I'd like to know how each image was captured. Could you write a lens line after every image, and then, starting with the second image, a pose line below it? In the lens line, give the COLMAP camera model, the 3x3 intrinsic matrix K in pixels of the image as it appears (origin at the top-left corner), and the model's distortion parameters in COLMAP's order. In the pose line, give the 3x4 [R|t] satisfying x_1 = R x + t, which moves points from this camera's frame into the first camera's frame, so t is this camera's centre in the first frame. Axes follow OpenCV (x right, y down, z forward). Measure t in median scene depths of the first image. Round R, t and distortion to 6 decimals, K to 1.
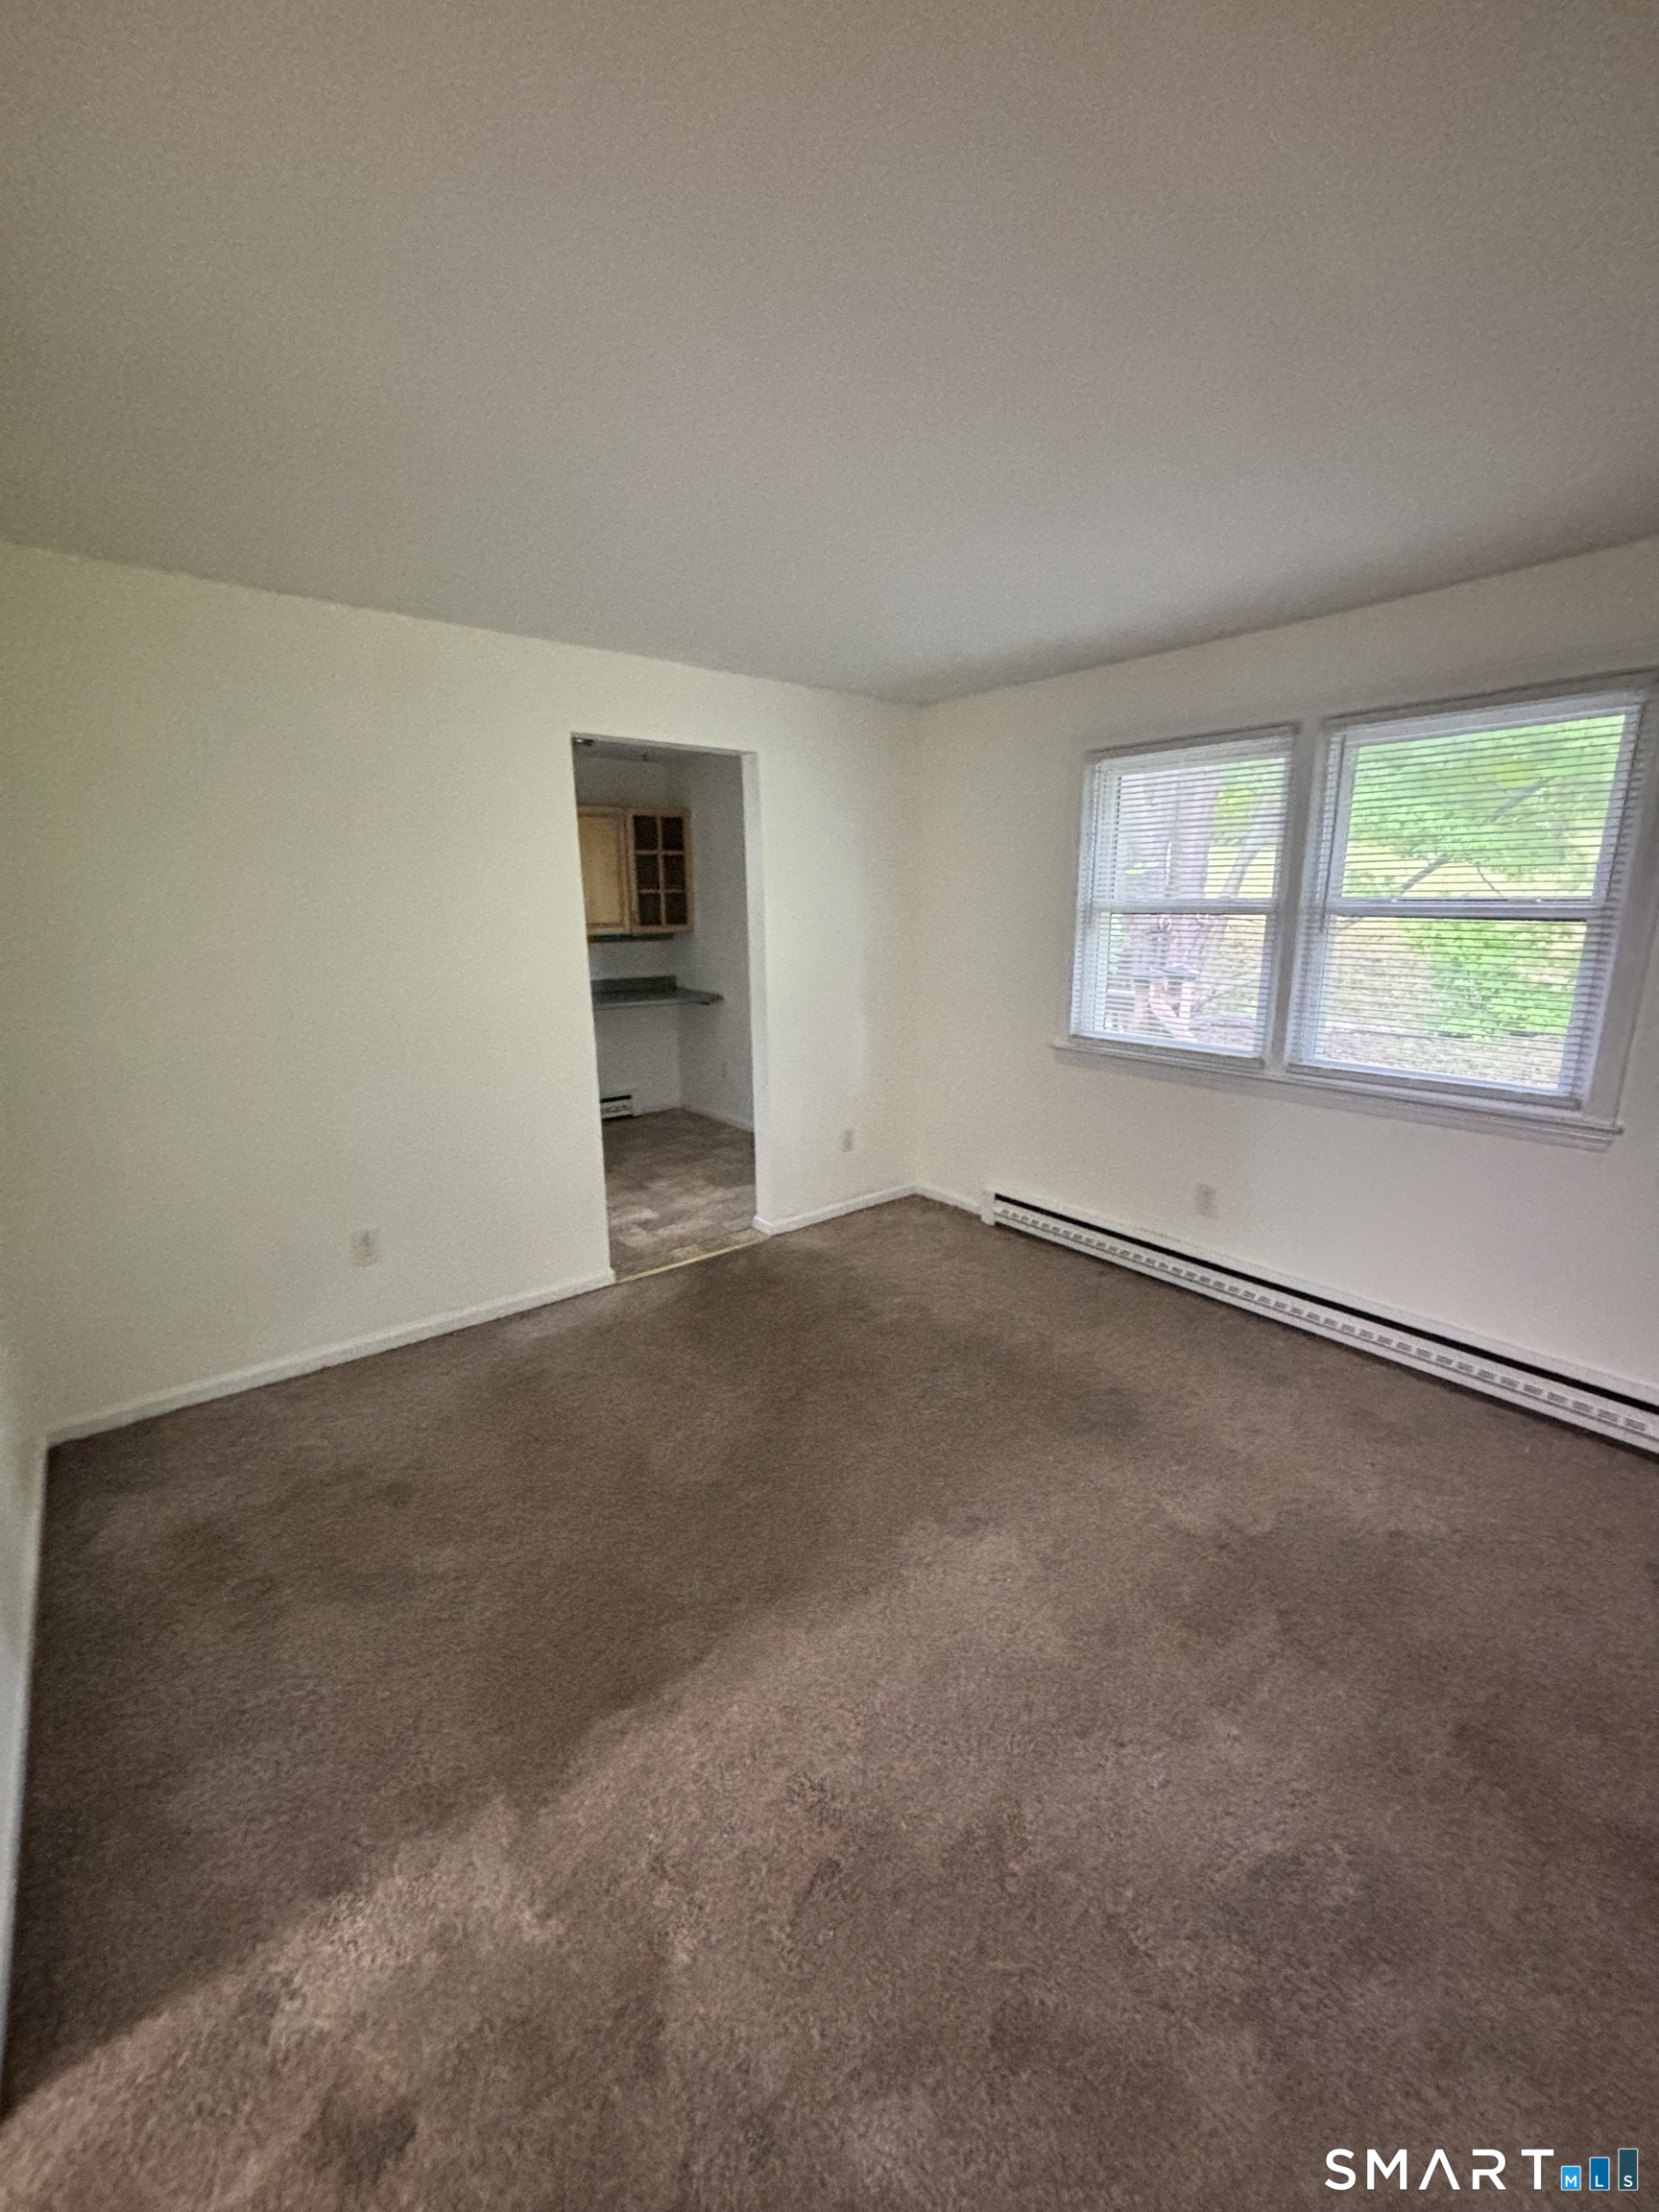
lens RADIAL K [[884.4, 0, 829.5], [0, 884.4, 1106.0], [0, 0, 1]] dist [-0.001042, -0.000030]
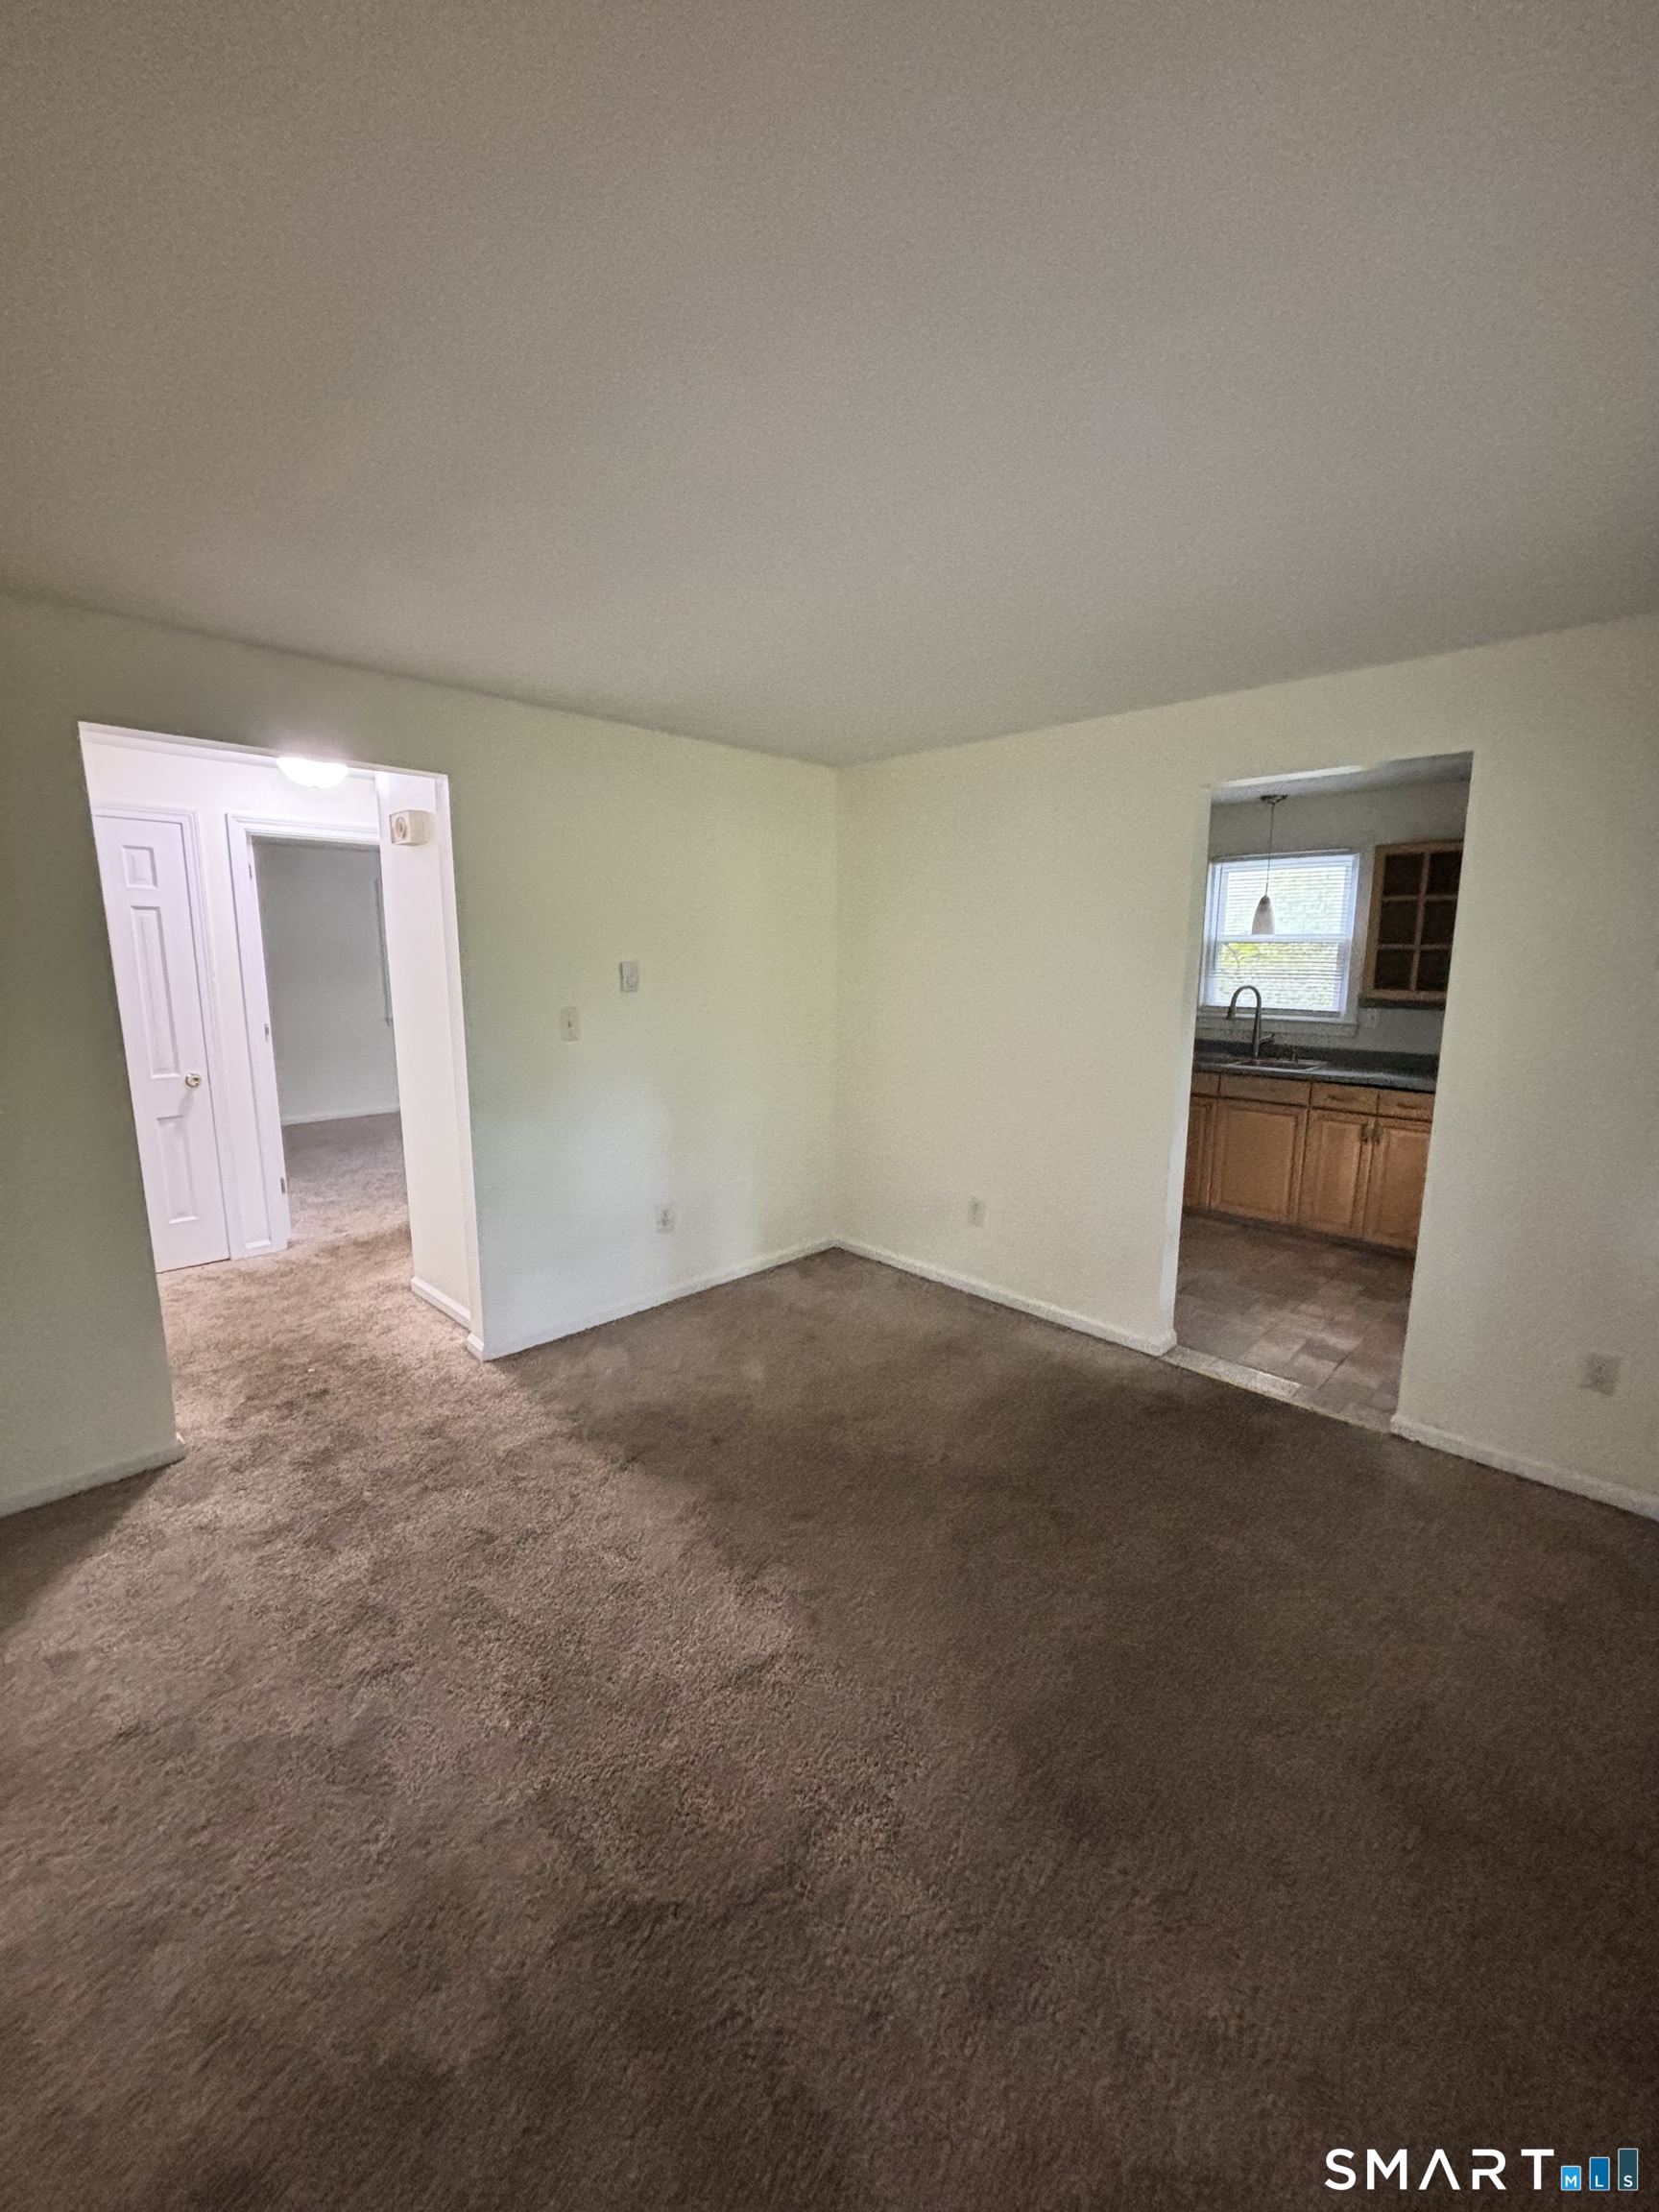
lens RADIAL K [[897.4, 0, 825.1], [0, 897.4, 1083.1], [0, 0, 1]] dist [-0.000418, -0.000012]
pose [[0.101154, 0.162978, -0.981431, 0.751529], [-0.228172, 0.963996, 0.136565, -0.160015], [0.968352, 0.210120, 0.134699, 0.569726]]
